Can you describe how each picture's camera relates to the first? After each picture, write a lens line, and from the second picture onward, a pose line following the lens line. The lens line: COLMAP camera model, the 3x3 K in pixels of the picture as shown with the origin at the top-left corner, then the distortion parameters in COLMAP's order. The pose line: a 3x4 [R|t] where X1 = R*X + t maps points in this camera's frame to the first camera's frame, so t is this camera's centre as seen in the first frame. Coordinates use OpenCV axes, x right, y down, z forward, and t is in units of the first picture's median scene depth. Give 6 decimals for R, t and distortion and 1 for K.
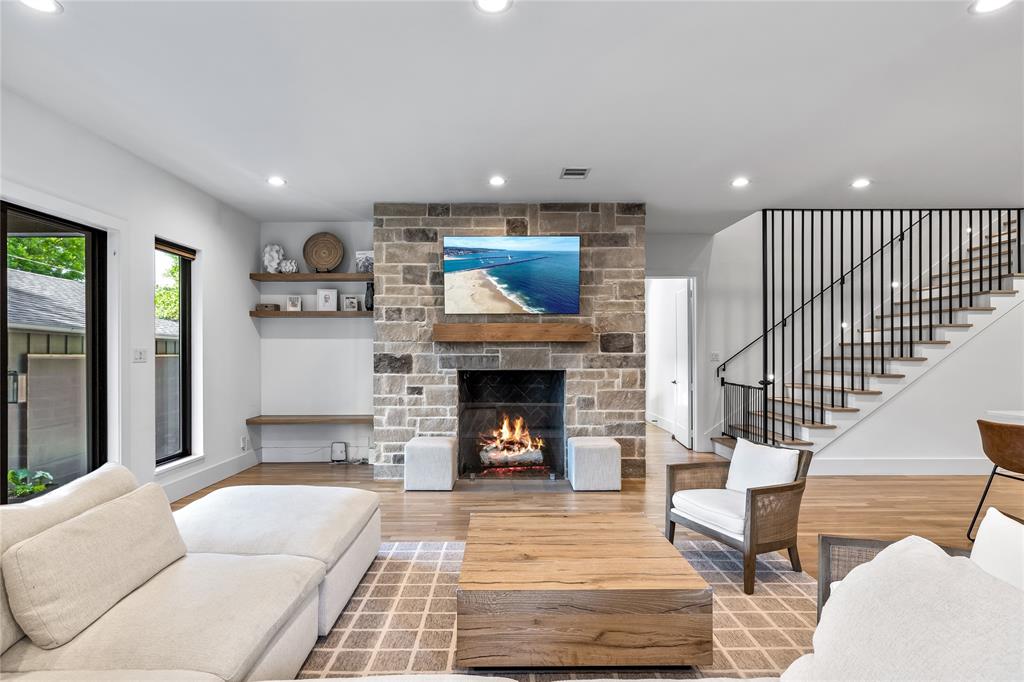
lens RADIAL K [[523.2, 0, 503.7], [0, 523.2, 349.8], [0, 0, 1]] dist [-0.003656, -0.000646]
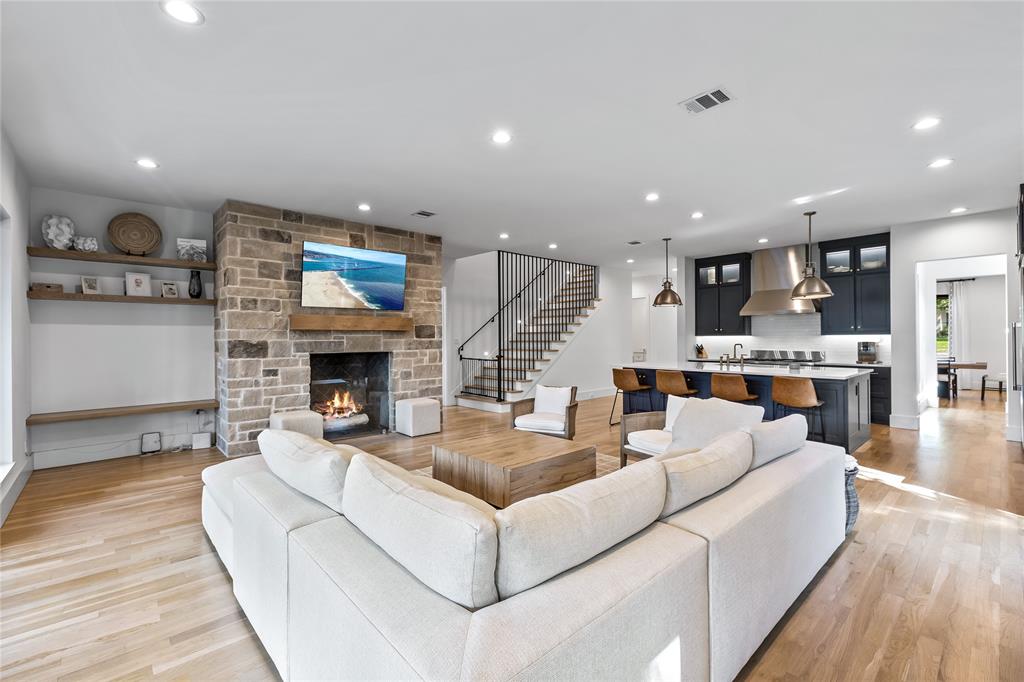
lens RADIAL K [[441.9, 0, 504.9], [0, 441.9, 334.4], [0, 0, 1]] dist [0.001279, -0.000306]
pose [[0.748500, 0.002267, 0.663131, -0.422803], [0.002239, 0.999980, -0.005946, 0.001954], [-0.663131, 0.005935, 0.748480, -0.049415]]
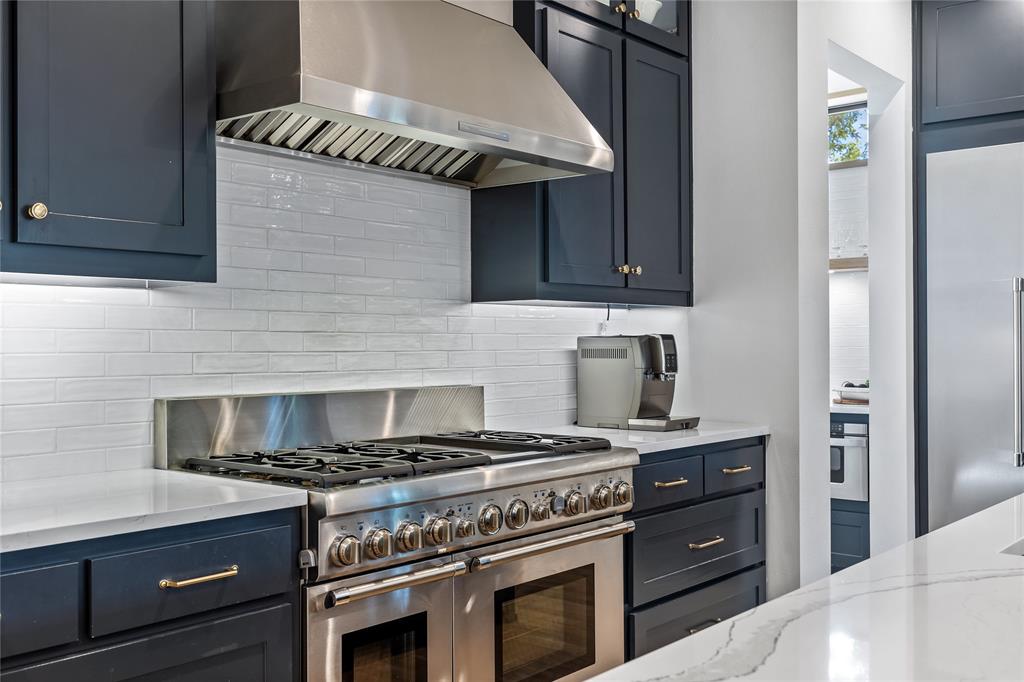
lens RADIAL K [[1010.0, 0, 514.0], [0, 1010.0, 339.9], [0, 0, 1]] dist [0.007124, 0.000000]
pose [[-0.762917, 0.005912, 0.646470, 0.826654], [0.000874, 0.999967, -0.008113, 0.024310], [-0.646496, -0.005624, -0.762896, 0.774931]]
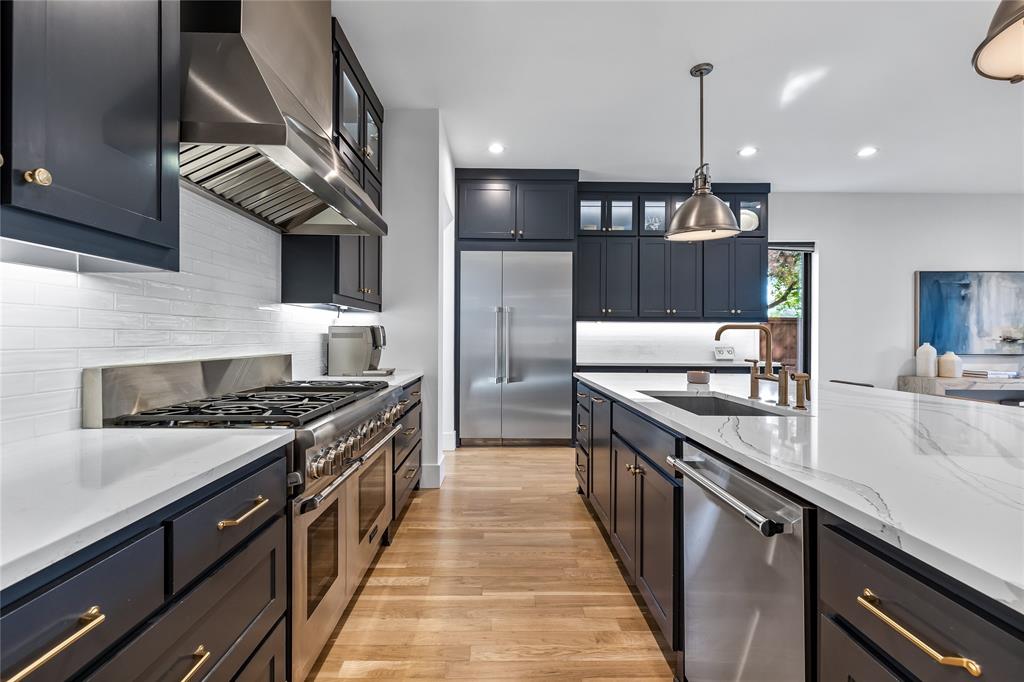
lens RADIAL K [[441.9, 0, 499.4], [0, 441.9, 334.4], [0, 0, 1]] dist [0.001279, -0.000306]
pose [[-0.999983, -0.002576, -0.005216, 1.028221], [-0.002534, 0.999964, -0.008157, 0.030641], [0.005237, -0.008143, -0.999953, 0.763578]]
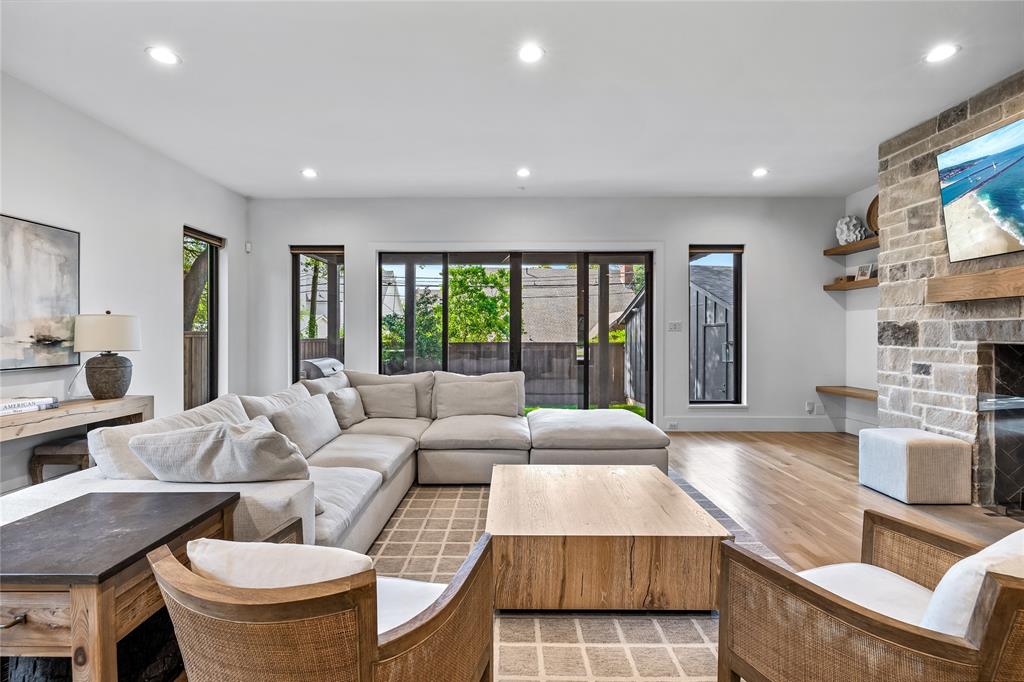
lens RADIAL K [[457.1, 0, 509.5], [0, 457.1, 335.8], [0, 0, 1]] dist [-0.007847, 0.002019]
pose [[-0.005549, 0.001219, -0.999984, 0.495071], [0.004285, 0.999990, 0.001196, 0.026077], [0.999975, -0.004278, -0.005554, 0.403244]]
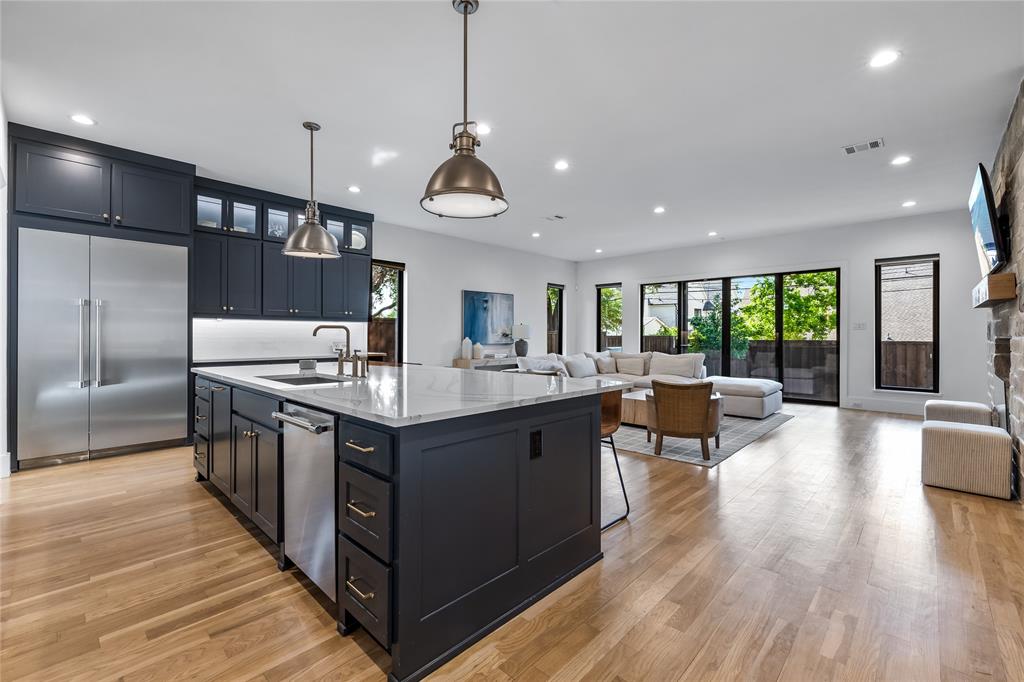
lens RADIAL K [[441.9, 0, 506.3], [0, 441.9, 333.3], [0, 0, 1]] dist [0.001279, -0.000306]
pose [[-0.694617, -0.000777, -0.719380, 1.065758], [0.002445, 0.999991, -0.003441, 0.031456], [0.719376, -0.004149, -0.694609, 0.924040]]
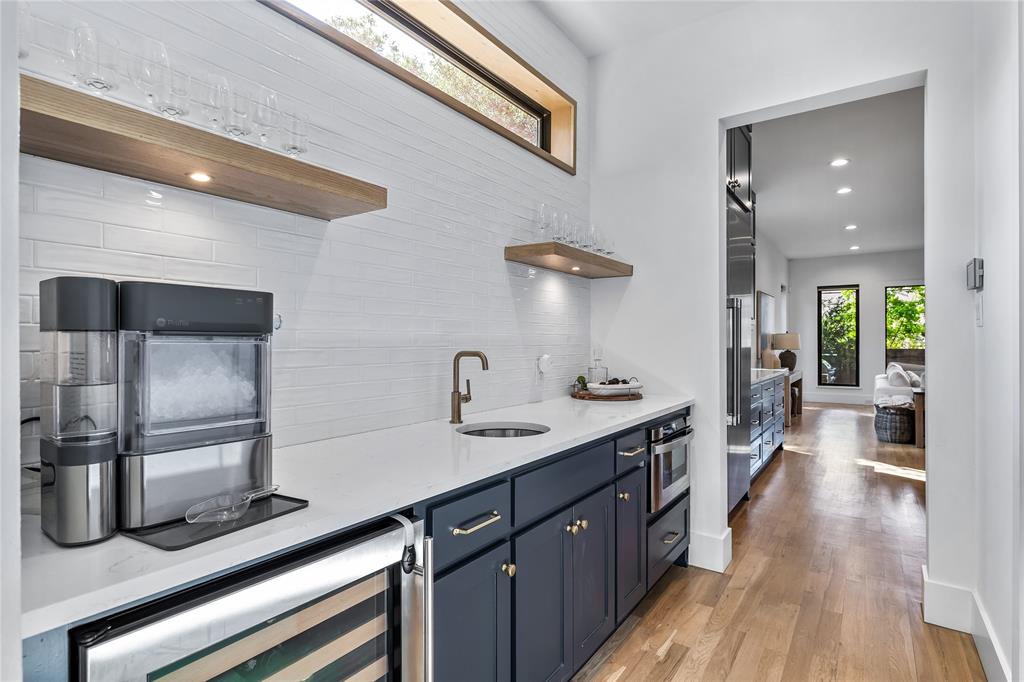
lens RADIAL K [[523.2, 0, 510.7], [0, 523.2, 340.3], [0, 0, 1]] dist [-0.003656, -0.000646]
pose [[-0.571239, -0.001311, -0.820783, 1.675797], [0.003514, 0.999986, -0.004042, 0.021494], [0.820777, -0.005193, -0.571226, 0.067326]]
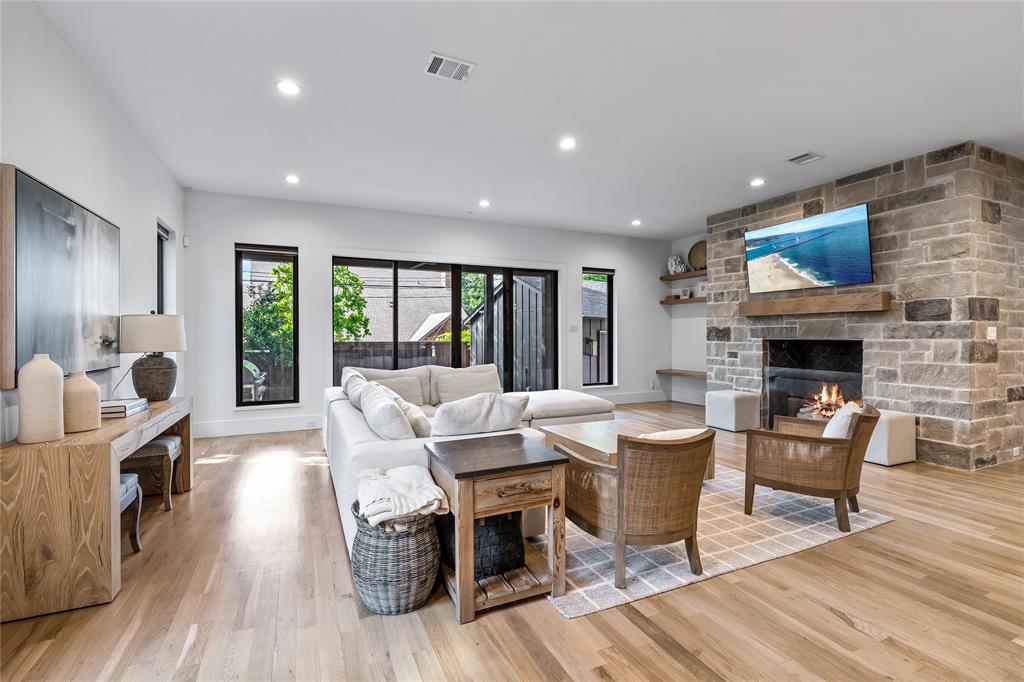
lens RADIAL K [[457.1, 0, 509.6], [0, 457.1, 334.0], [0, 0, 1]] dist [-0.007847, 0.002019]
pose [[0.414912, -0.001331, -0.909860, 0.627088], [0.004630, 0.999989, 0.000649, 0.023355], [0.909850, -0.004482, 0.414914, 0.030415]]
